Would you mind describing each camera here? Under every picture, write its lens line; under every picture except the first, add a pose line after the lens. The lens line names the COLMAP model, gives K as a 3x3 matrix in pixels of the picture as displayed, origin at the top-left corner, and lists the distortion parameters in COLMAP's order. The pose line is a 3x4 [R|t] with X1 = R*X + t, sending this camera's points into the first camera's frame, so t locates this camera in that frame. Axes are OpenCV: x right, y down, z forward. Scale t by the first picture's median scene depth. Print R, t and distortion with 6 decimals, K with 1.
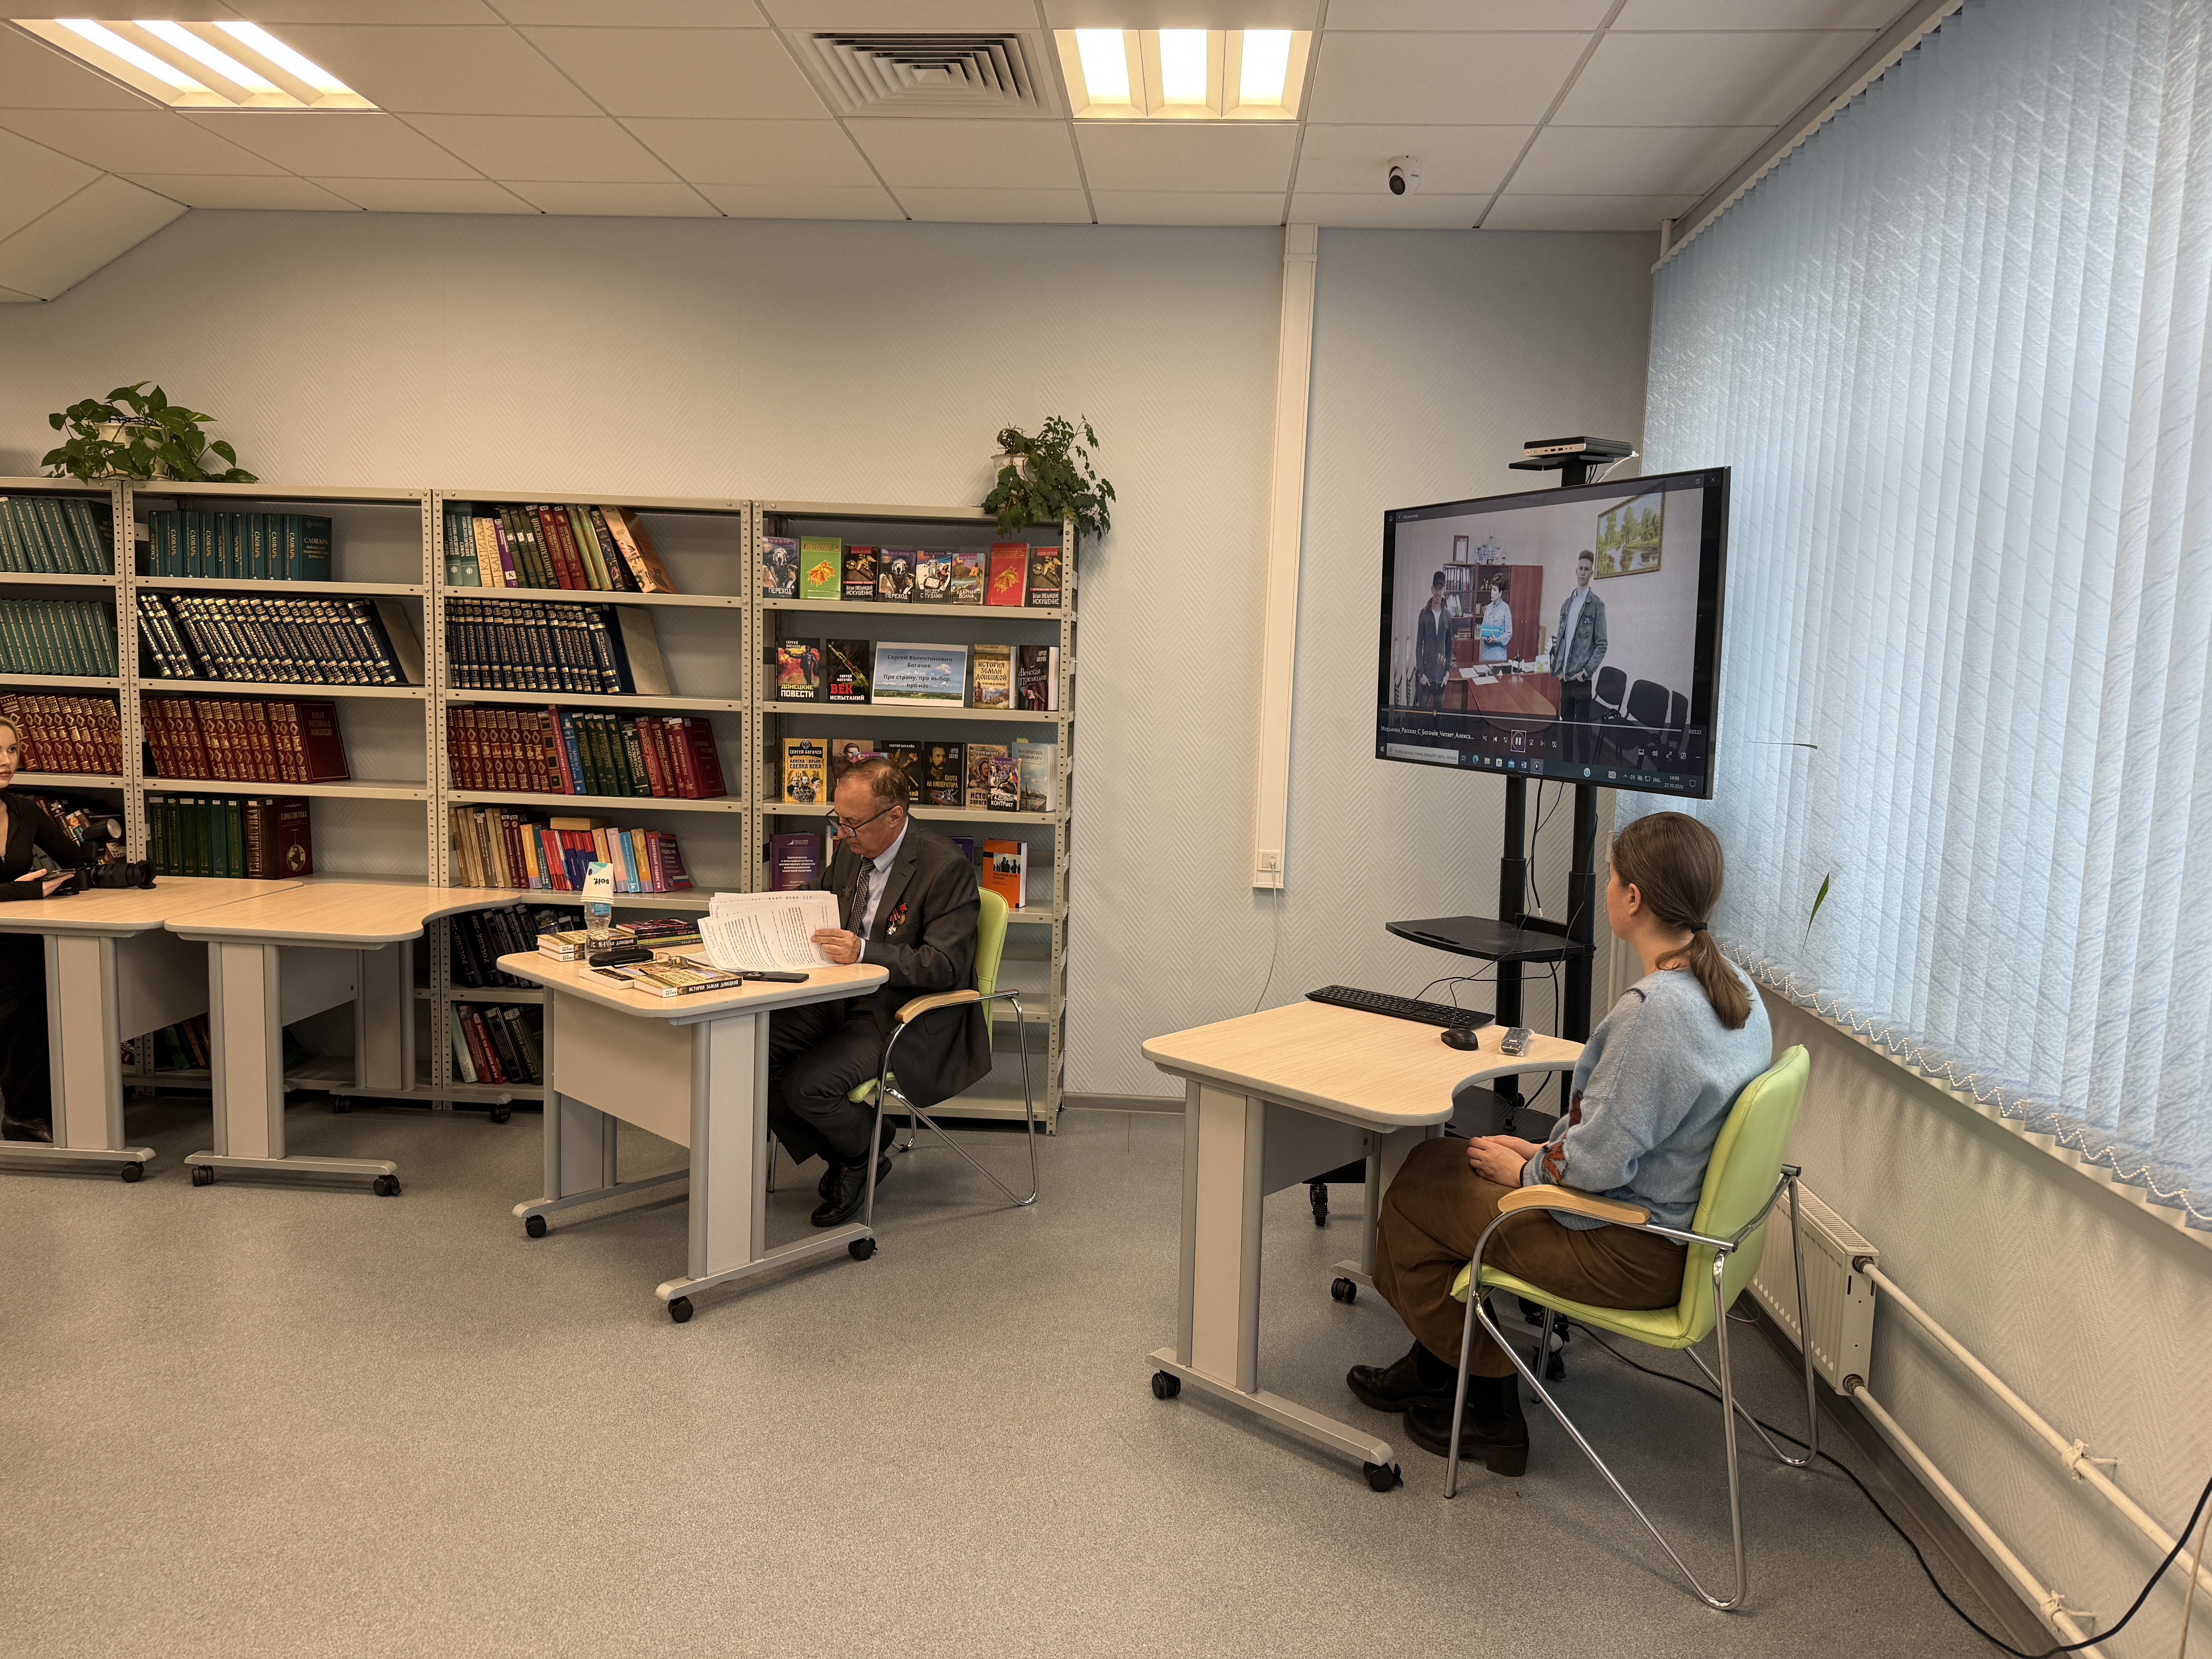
lens RADIAL K [[1585.2, 0, 1106.0], [0, 1585.2, 829.5], [0, 0, 1]] dist [0.006361, 0.000633]
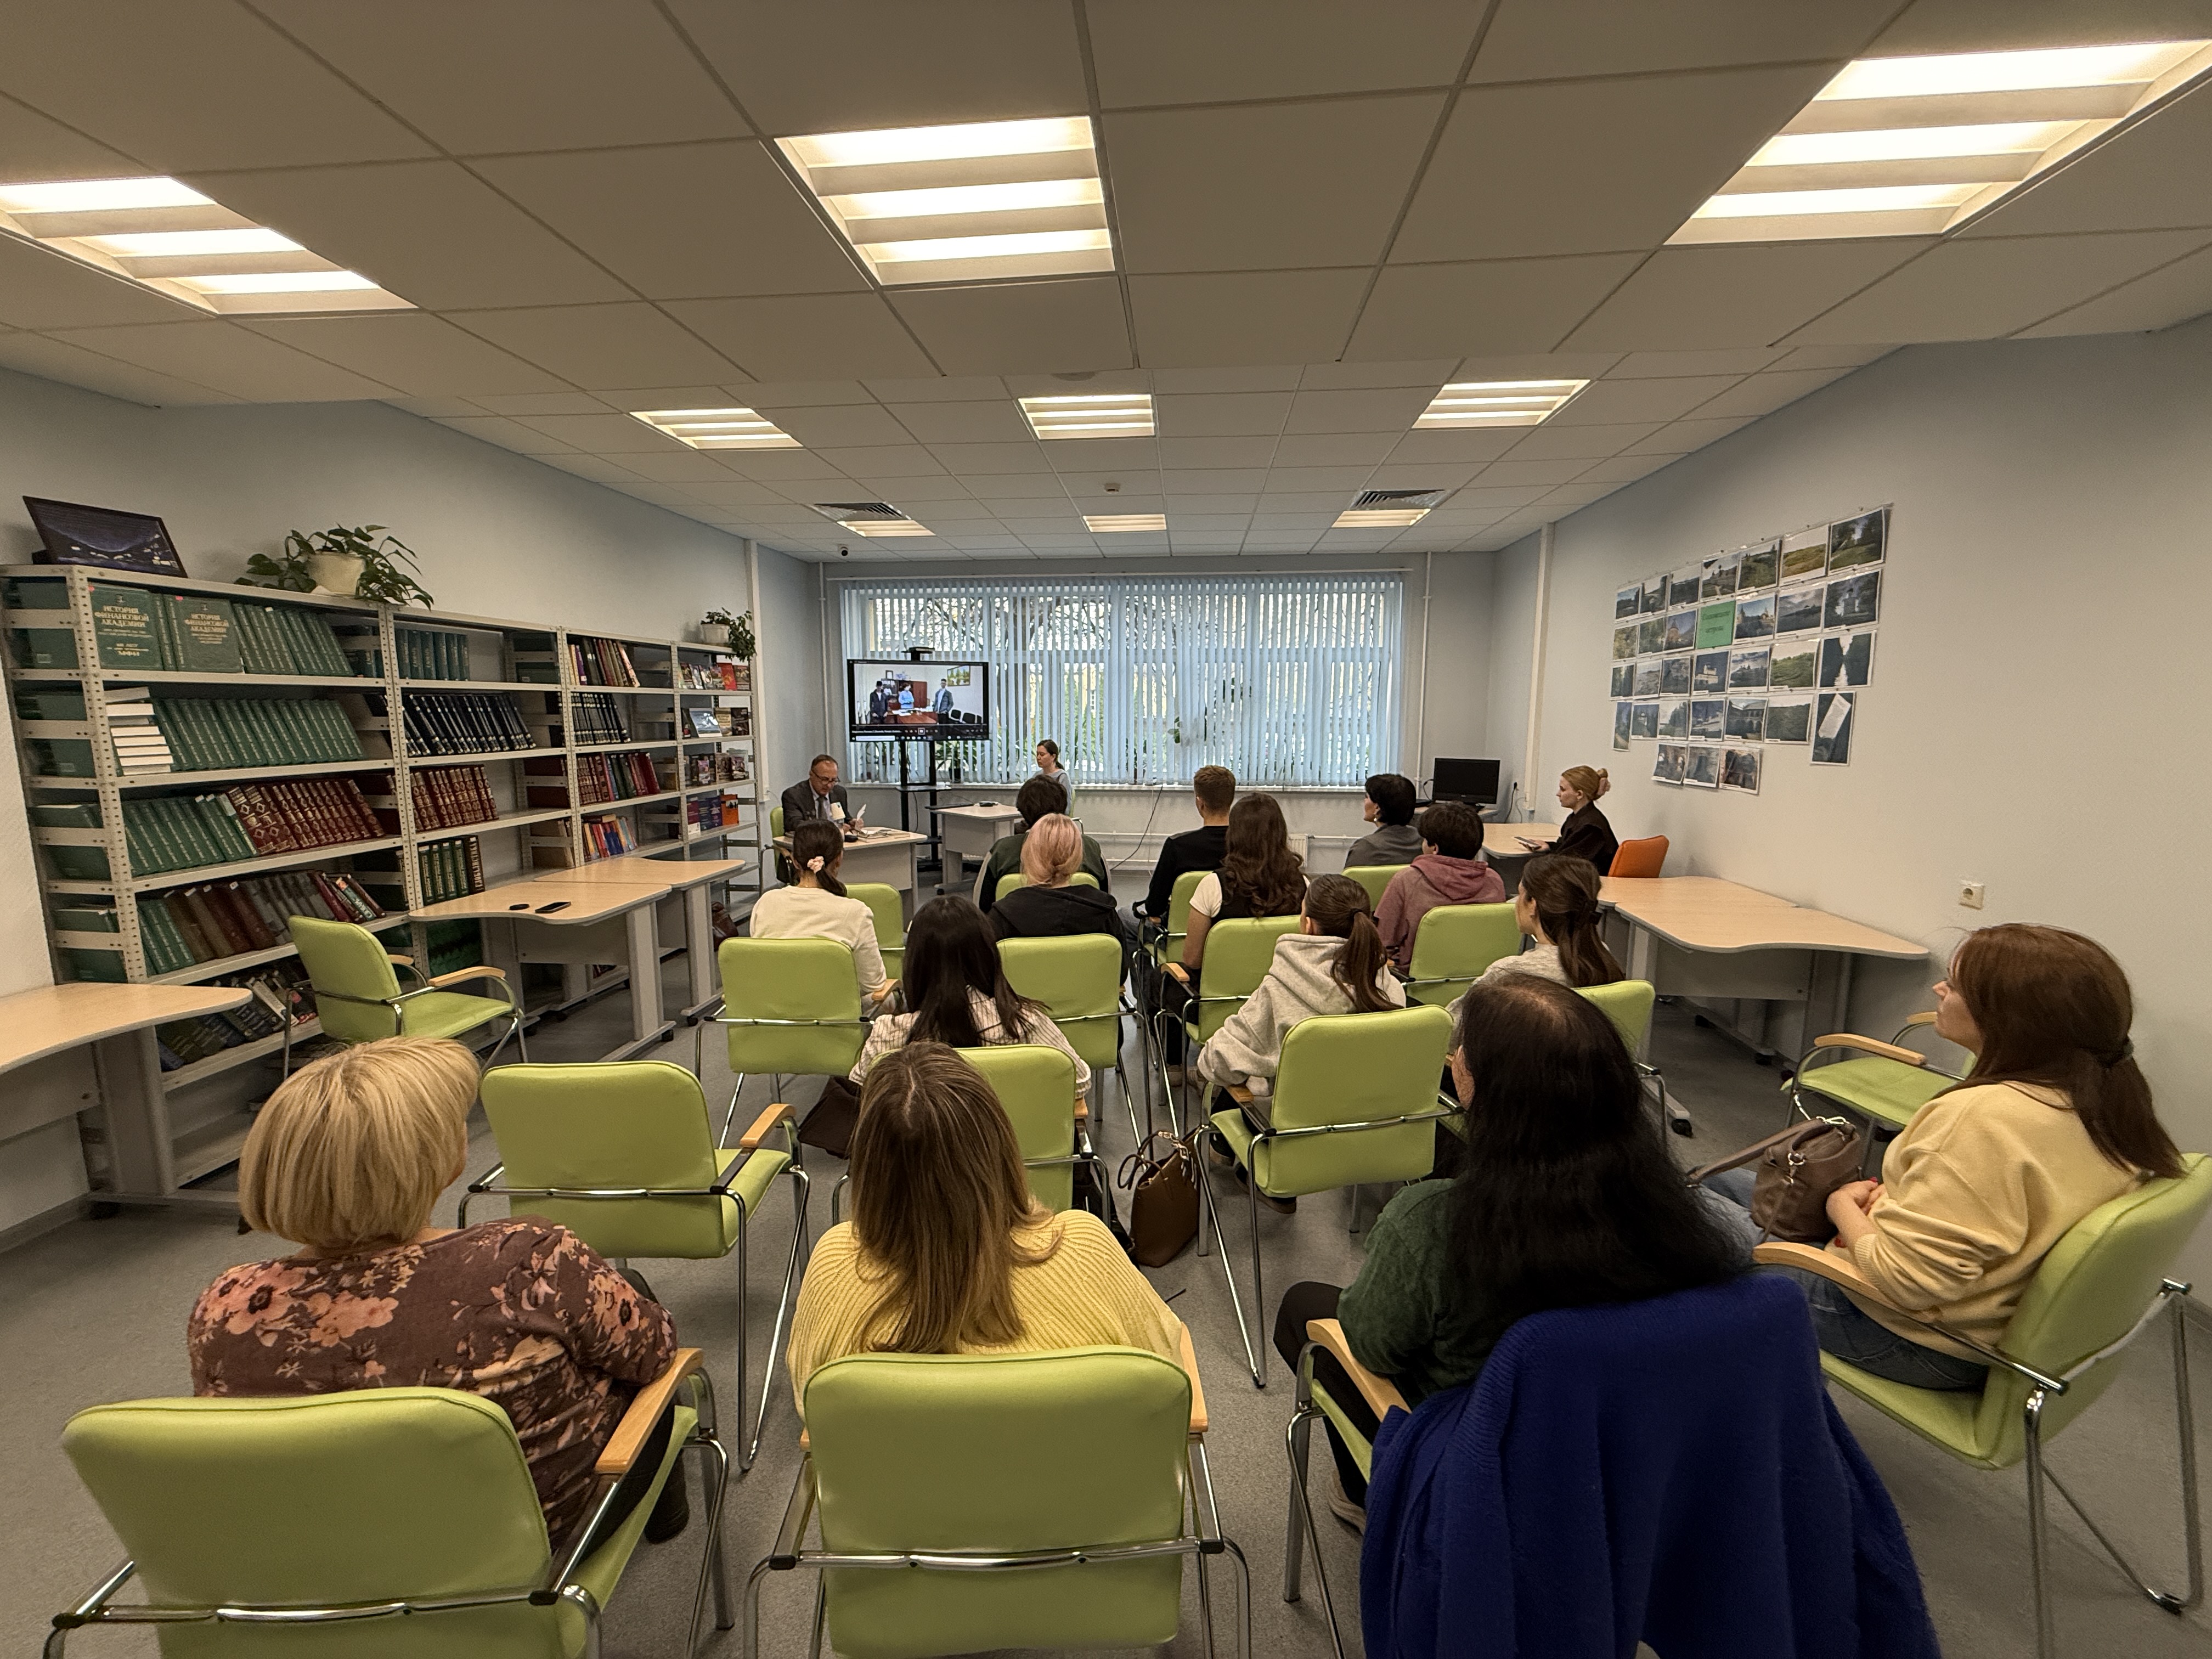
lens RADIAL K [[888.6, 0, 1106.0], [0, 888.6, 829.5], [0, 0, 1]] dist [0.000186, 0.000094]
pose [[0.014564, -0.169953, 0.985345, -1.326286], [0.109685, 0.979774, 0.167370, -0.097560], [-0.993860, 0.105640, 0.032910, 0.420104]]
